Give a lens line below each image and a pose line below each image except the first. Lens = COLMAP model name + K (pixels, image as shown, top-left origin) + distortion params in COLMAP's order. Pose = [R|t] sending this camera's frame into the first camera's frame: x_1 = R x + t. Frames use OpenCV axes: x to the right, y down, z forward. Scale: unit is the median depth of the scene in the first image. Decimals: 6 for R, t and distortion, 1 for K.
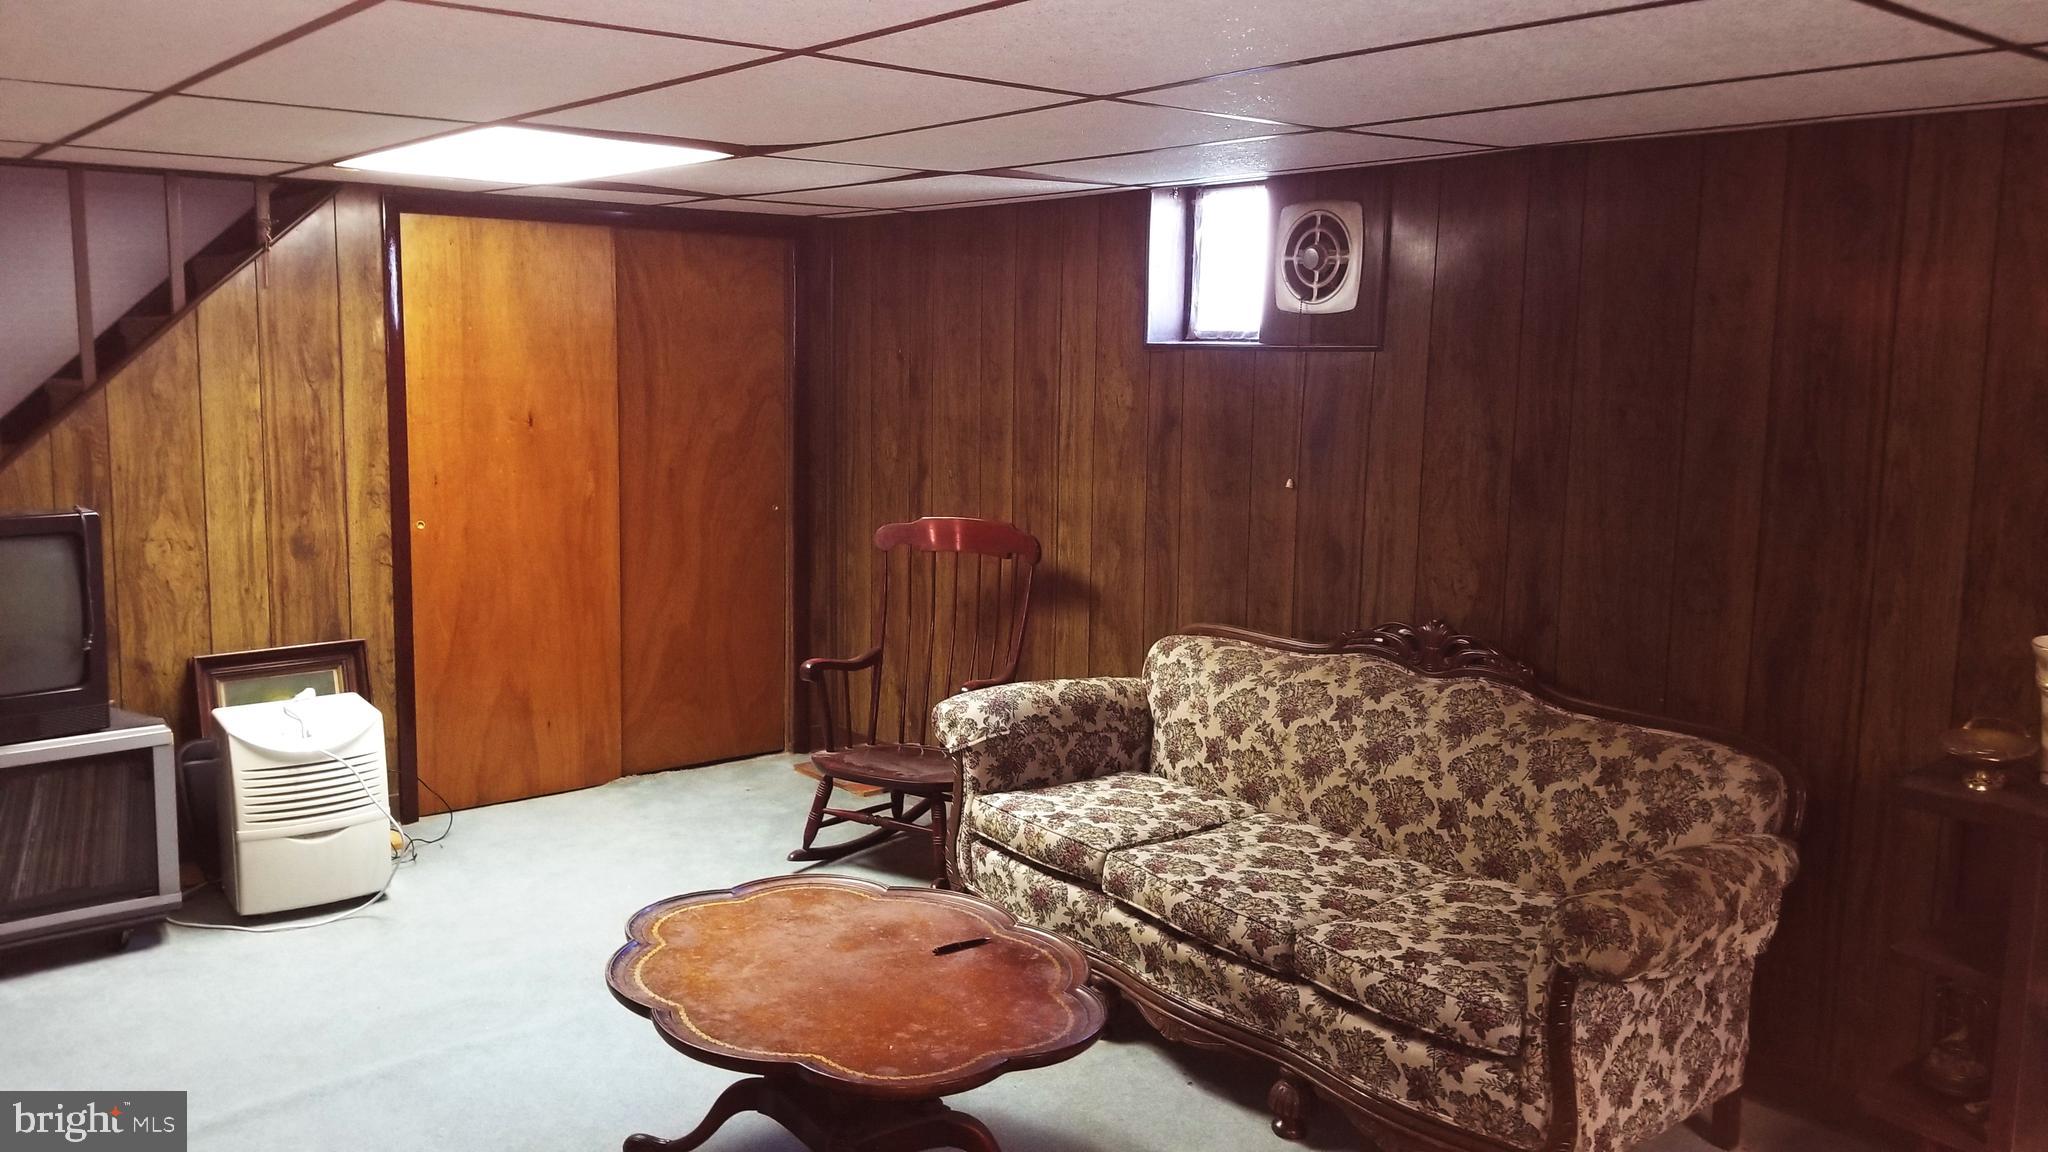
lens RADIAL K [[1606.1, 0, 1020.6], [0, 1606.1, 565.6], [0, 0, 1]] dist [0.028589, -0.005894]
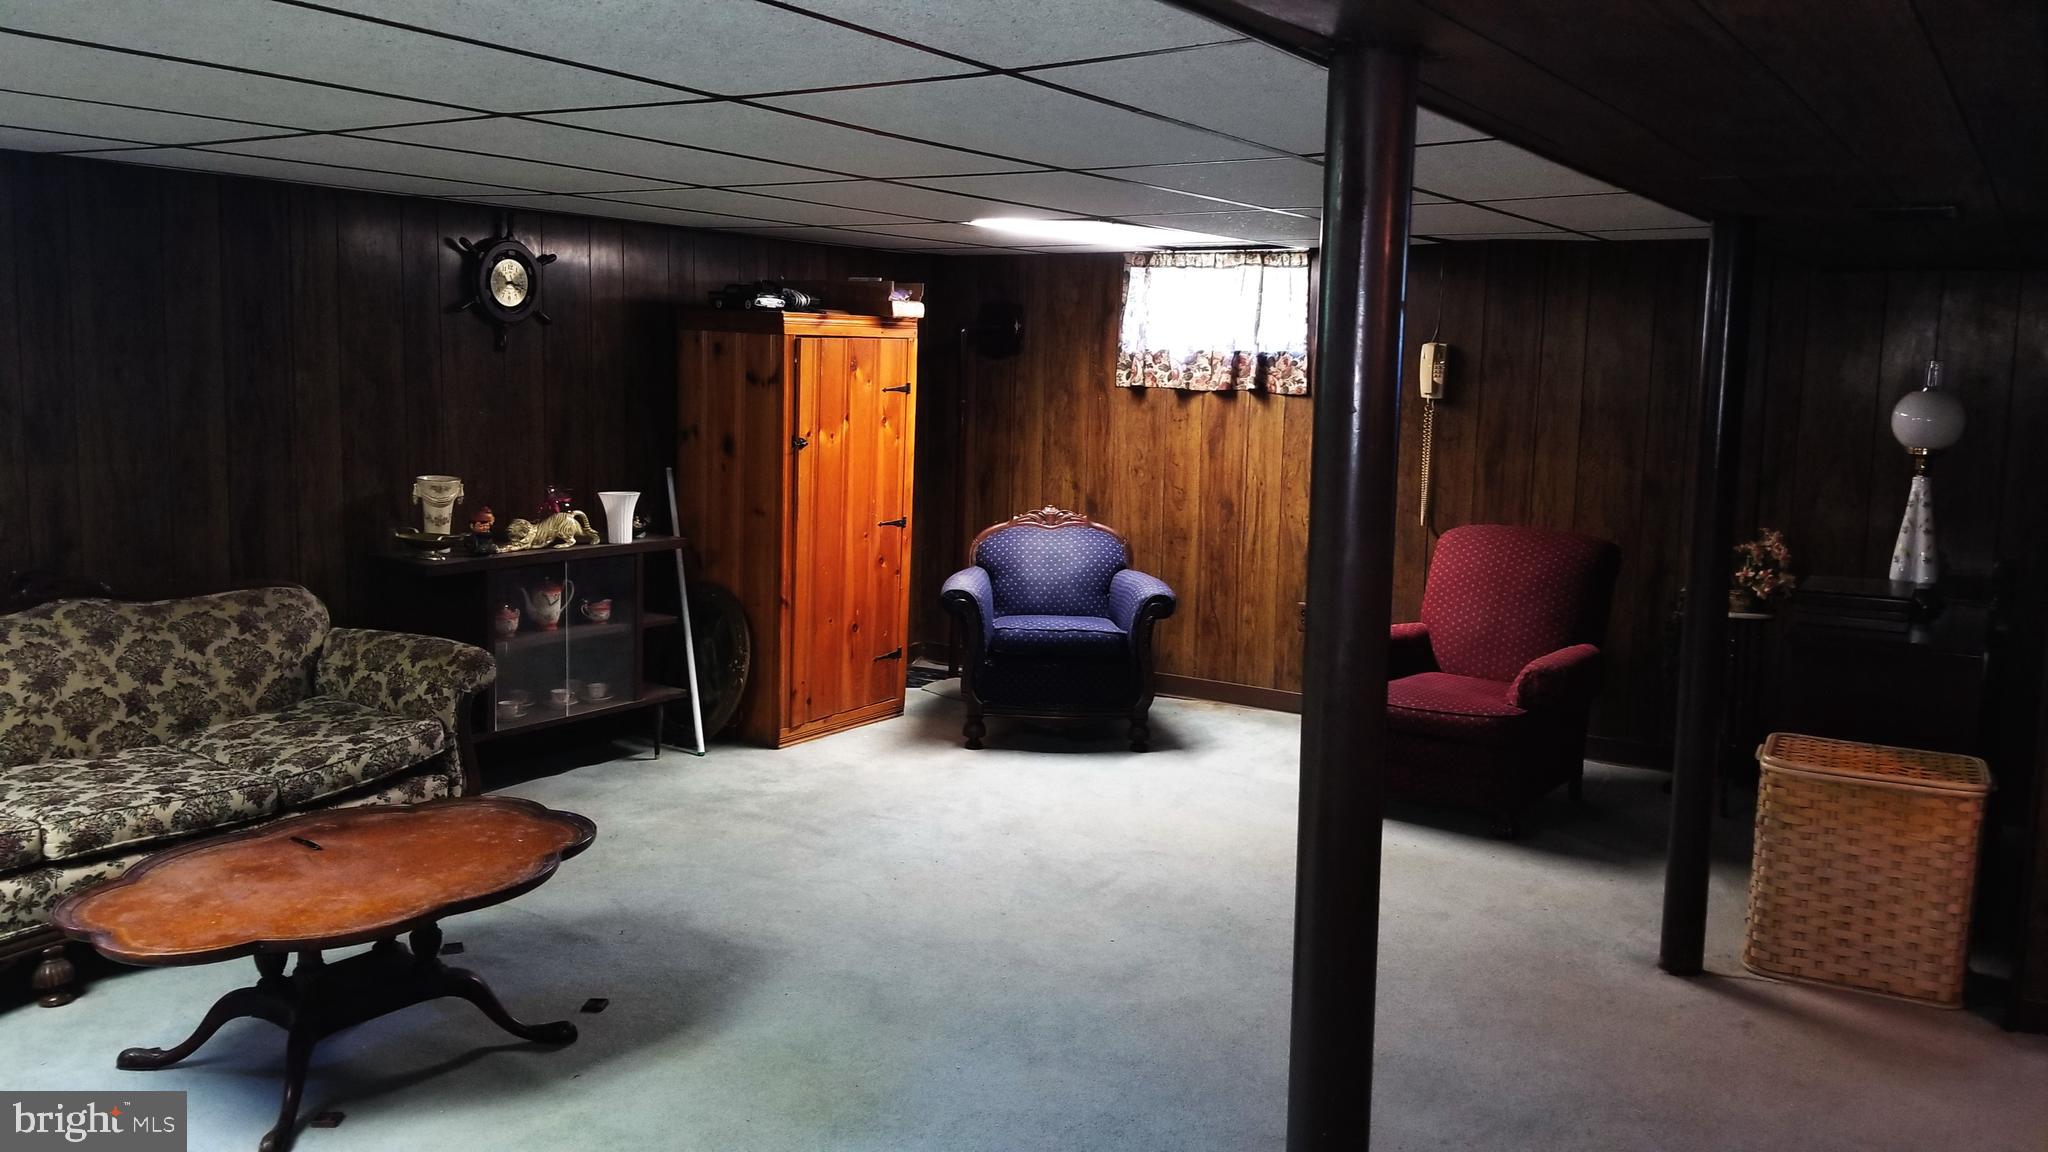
lens RADIAL K [[1606.1, 0, 1021.2], [0, 1606.1, 576.2], [0, 0, 1]] dist [0.028589, -0.005894]
pose [[-0.313420, -0.153662, 0.937100, -1.114506], [0.106882, 0.974842, 0.195598, -0.111141], [-0.943581, 0.161463, -0.289111, 0.720740]]
